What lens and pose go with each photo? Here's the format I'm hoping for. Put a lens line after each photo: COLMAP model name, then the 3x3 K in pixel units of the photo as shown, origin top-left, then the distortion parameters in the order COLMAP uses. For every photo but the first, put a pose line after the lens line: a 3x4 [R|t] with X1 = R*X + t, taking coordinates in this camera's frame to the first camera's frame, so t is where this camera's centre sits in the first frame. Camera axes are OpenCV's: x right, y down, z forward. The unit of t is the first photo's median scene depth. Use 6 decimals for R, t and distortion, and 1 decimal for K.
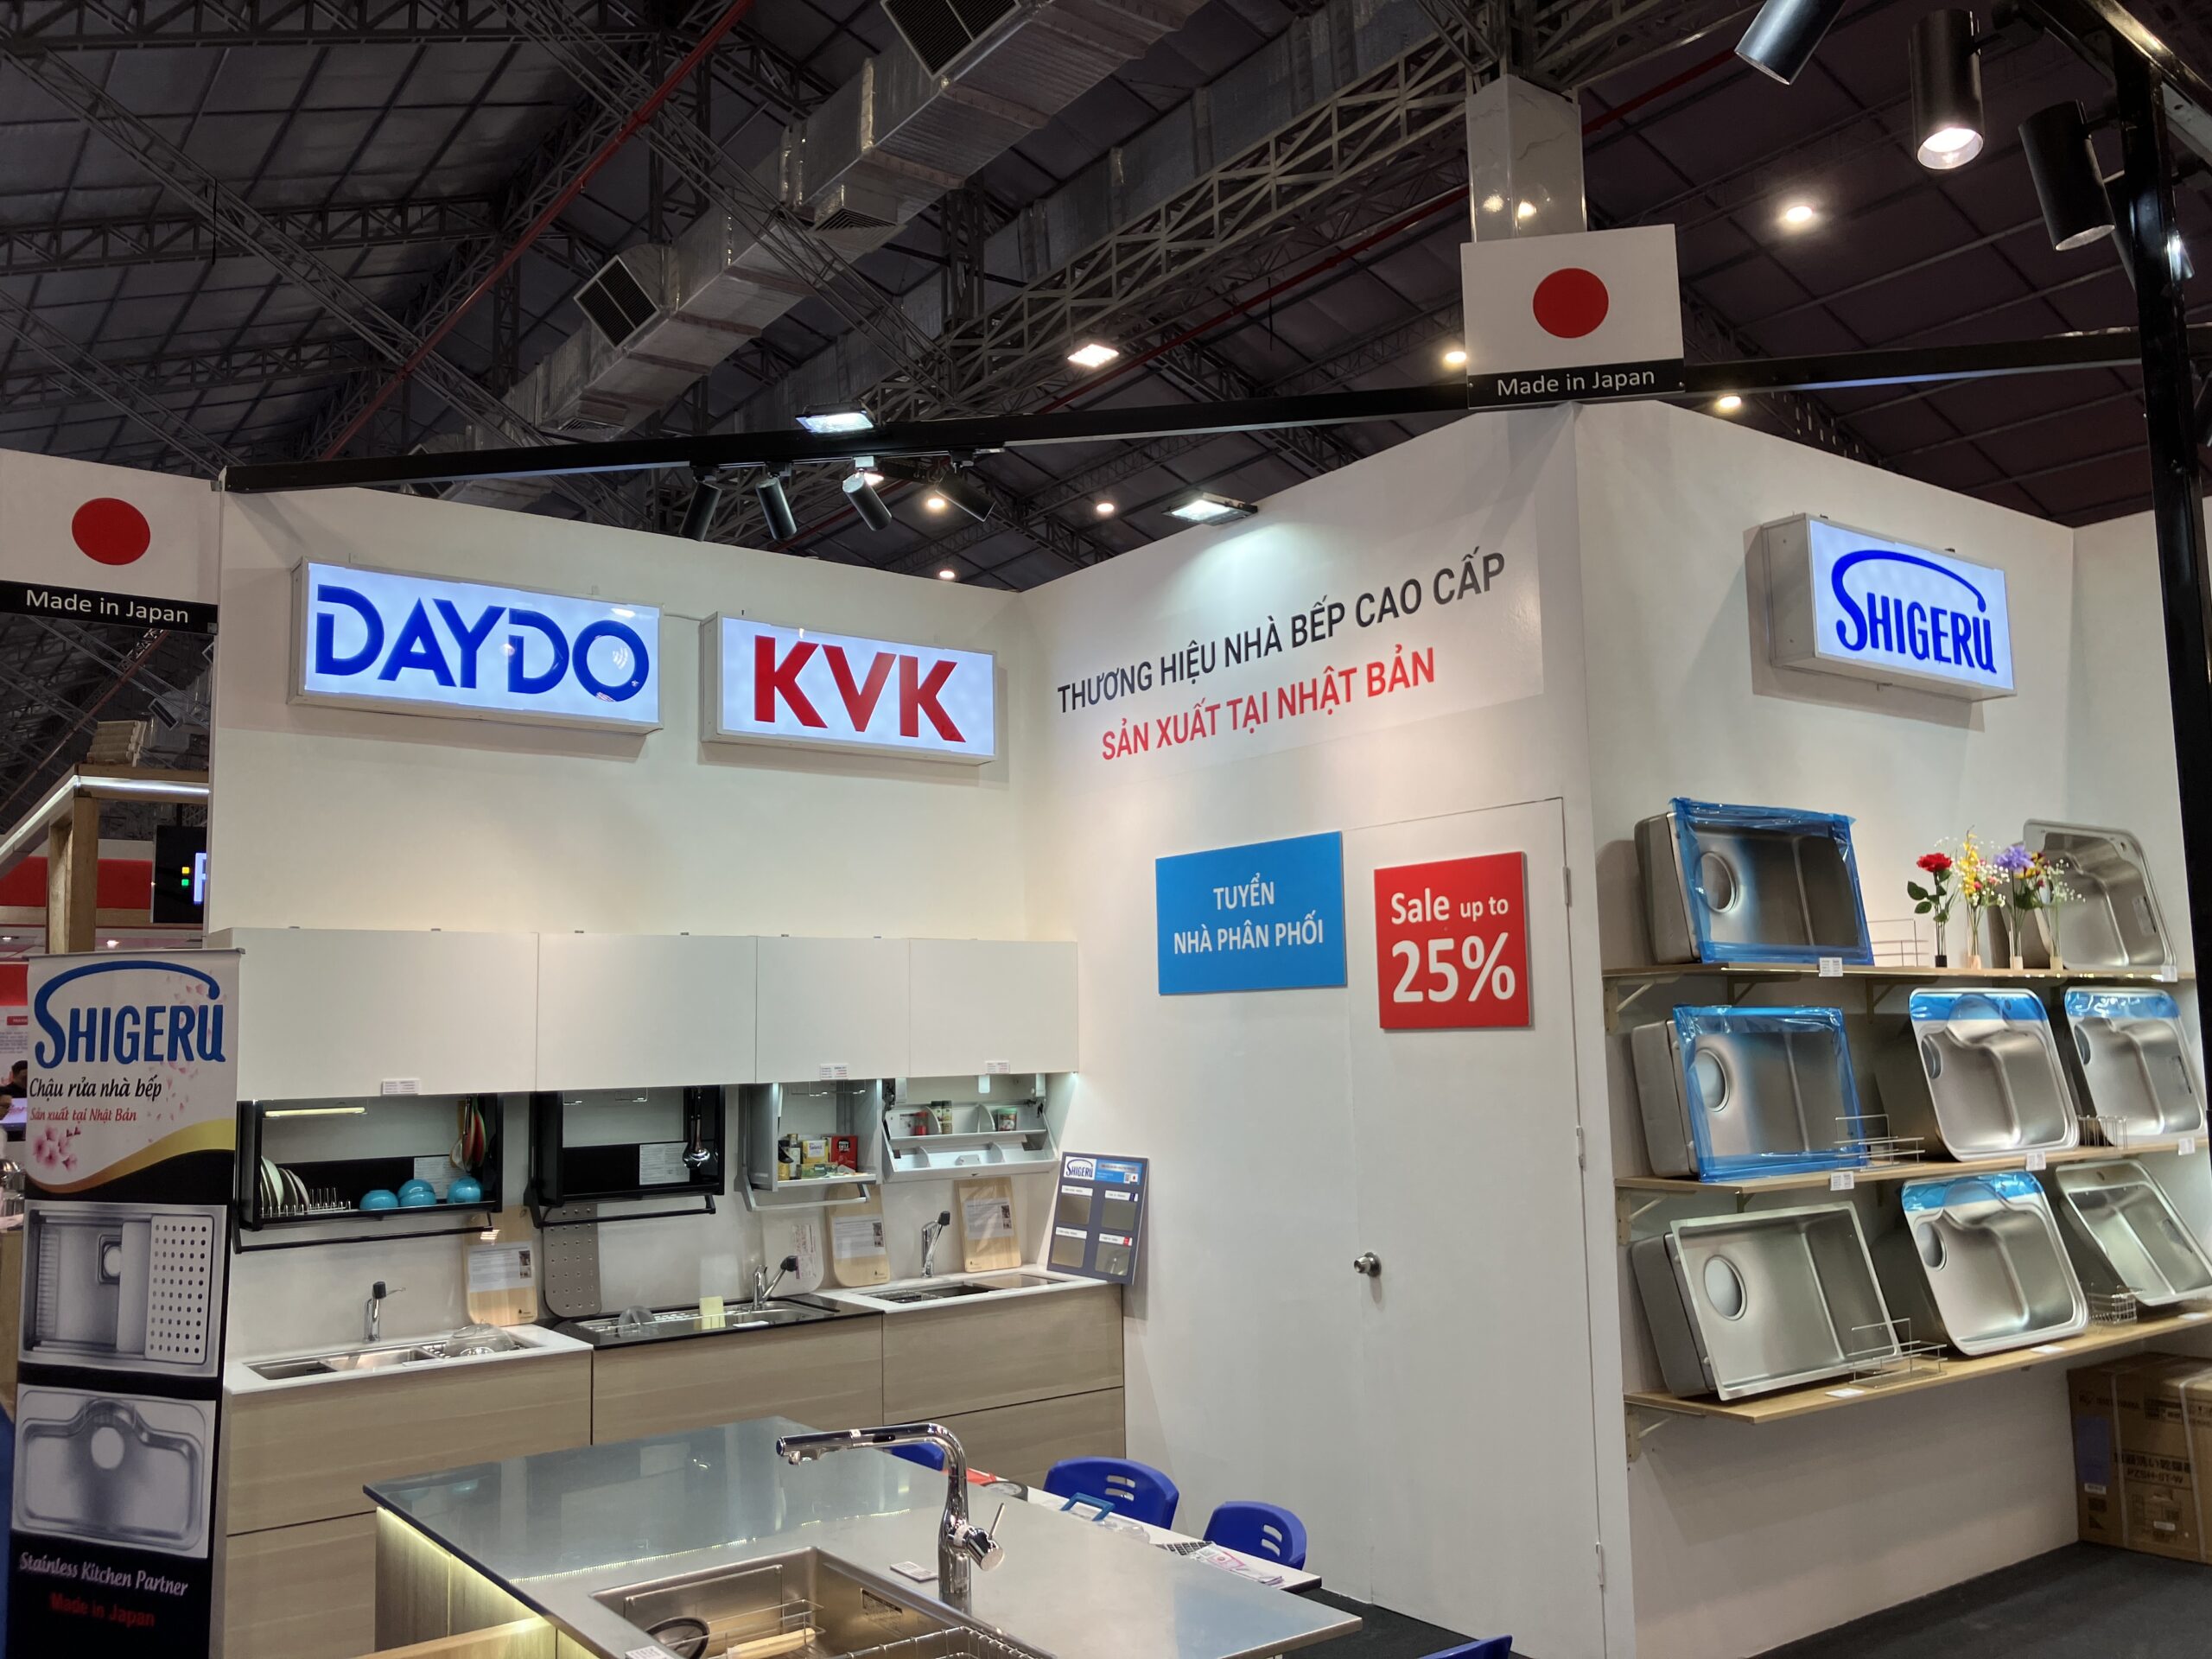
lens RADIAL K [[1781.6, 0, 1108.0], [0, 1781.6, 832.7], [0, 0, 1]] dist [0.005943, -0.001821]
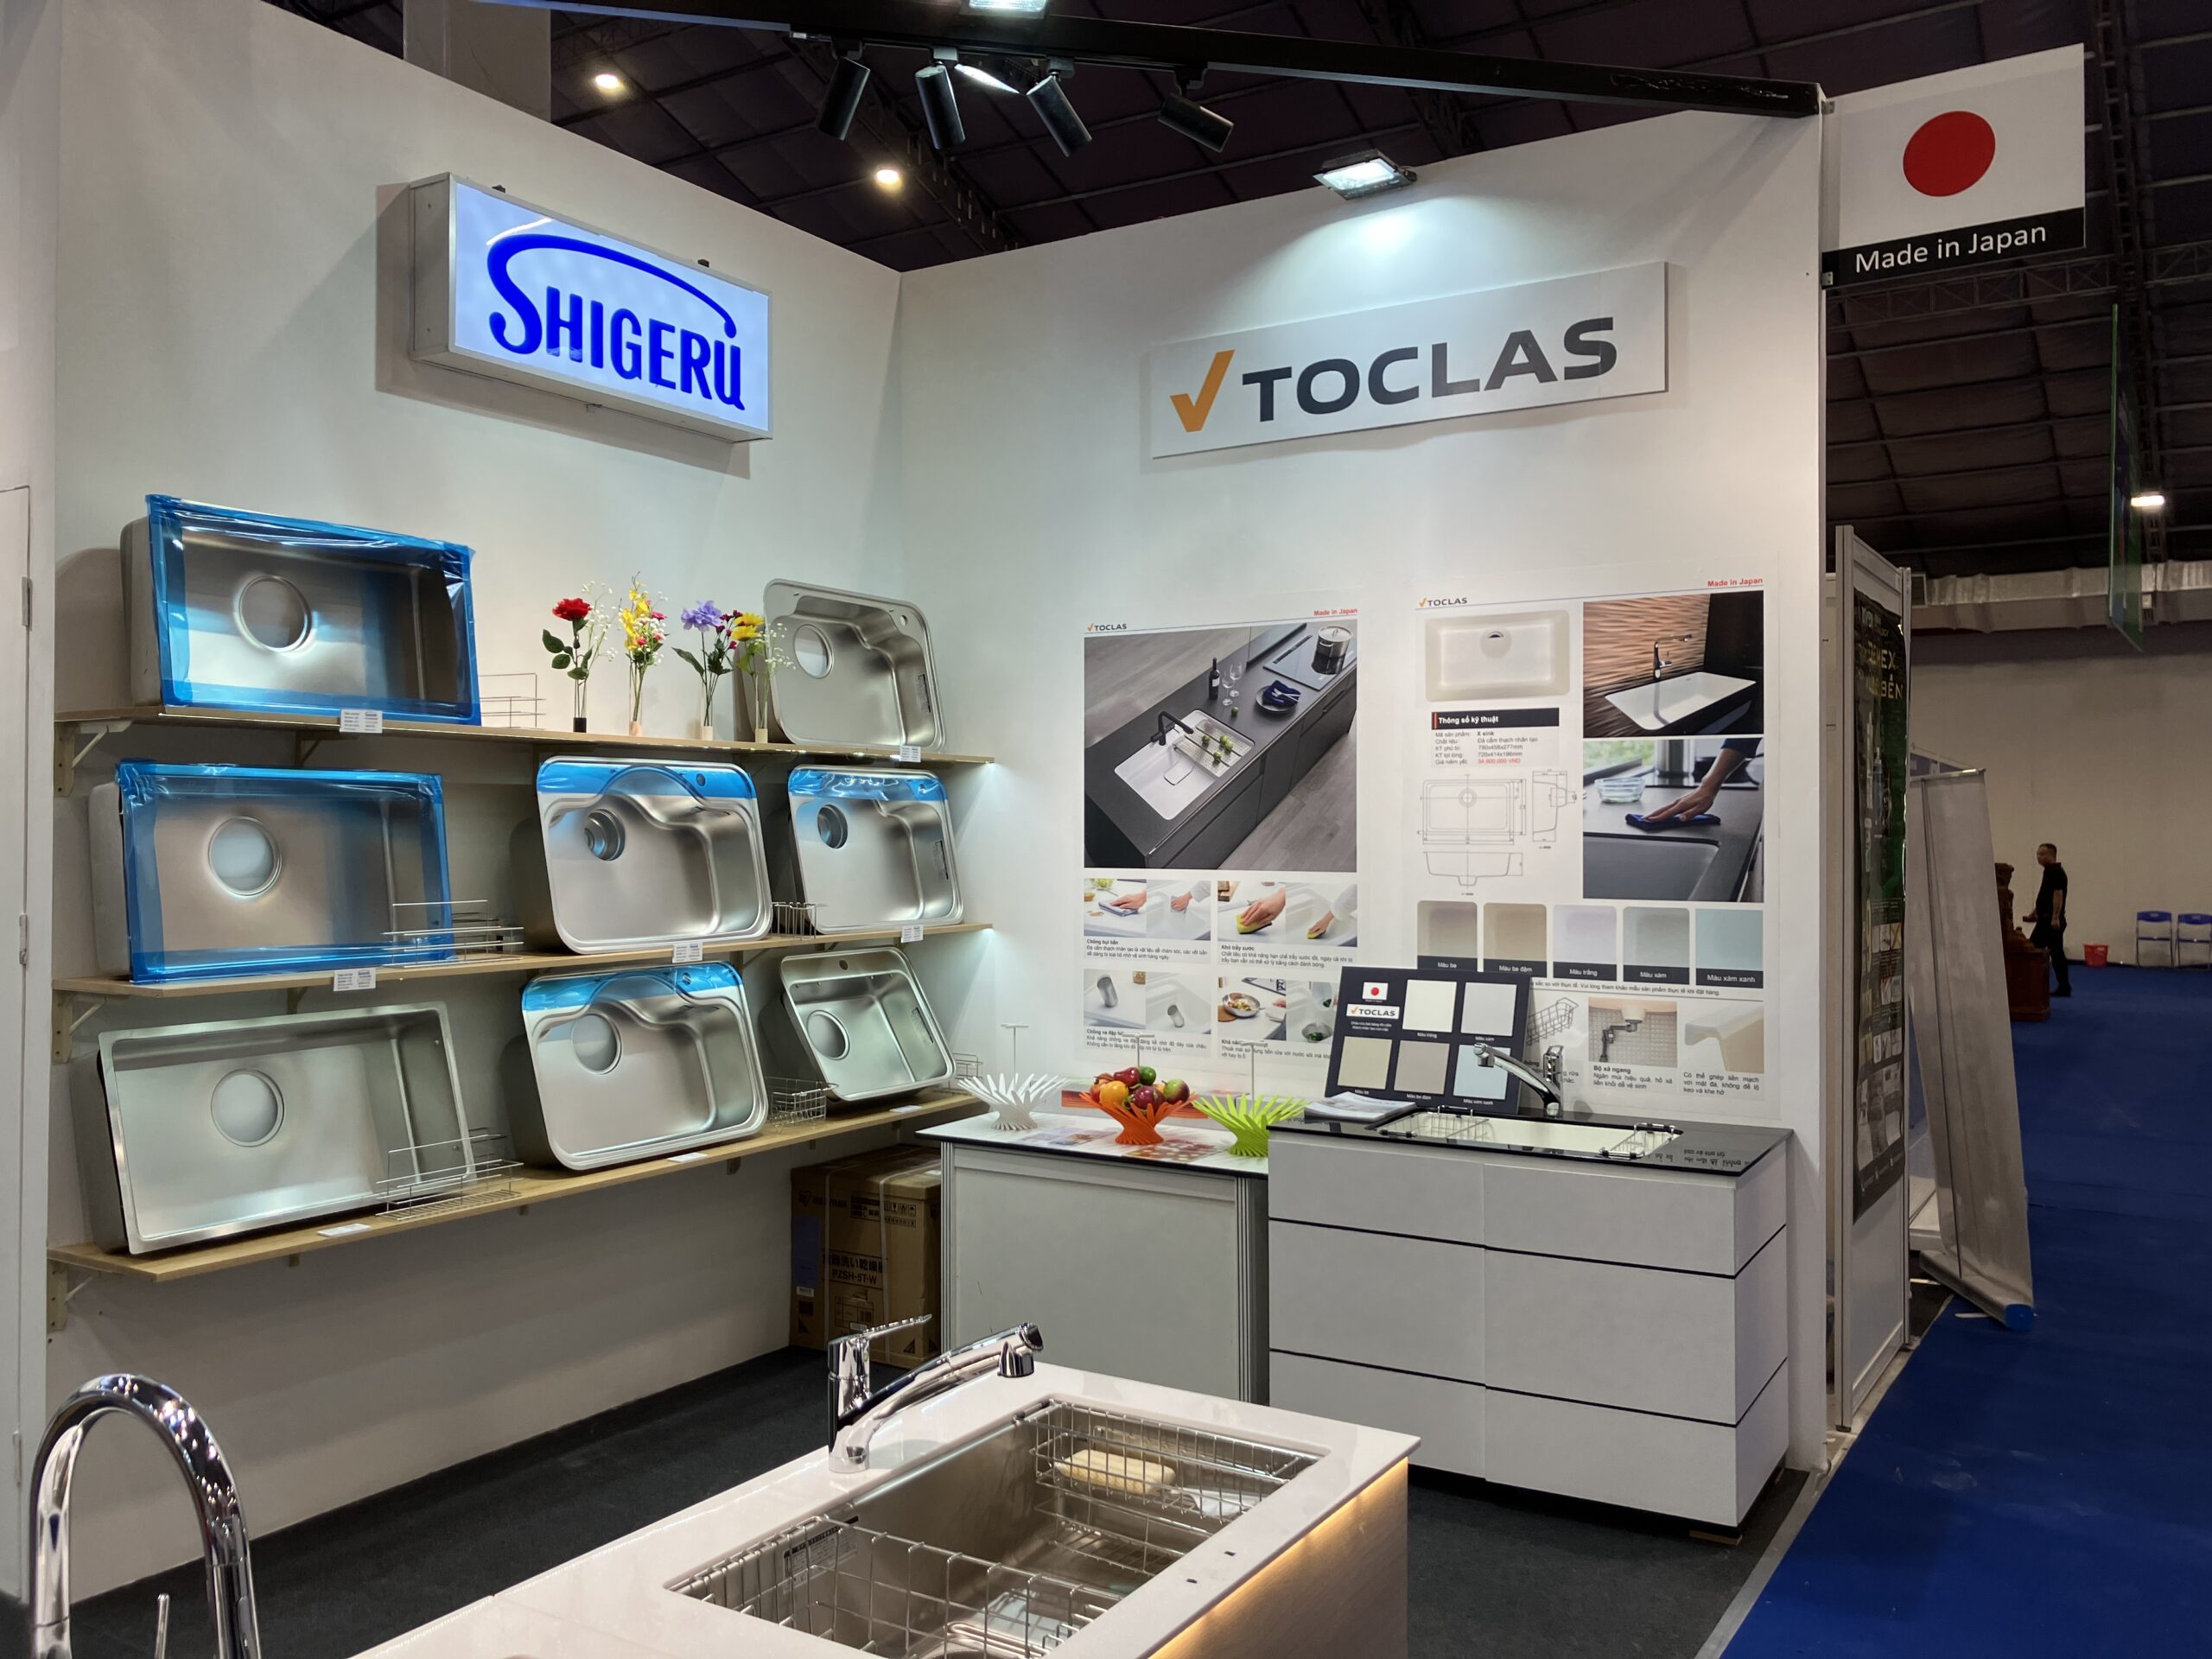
lens RADIAL K [[1763.1, 0, 1051.2], [0, 1763.1, 789.3], [0, 0, 1]] dist [0.012153, 0.003620]
pose [[0.936011, 0.029812, 0.350706, 0.358253], [-0.063686, 0.994305, 0.085452, 0.014614], [-0.346161, -0.102319, 0.932579, 0.114239]]
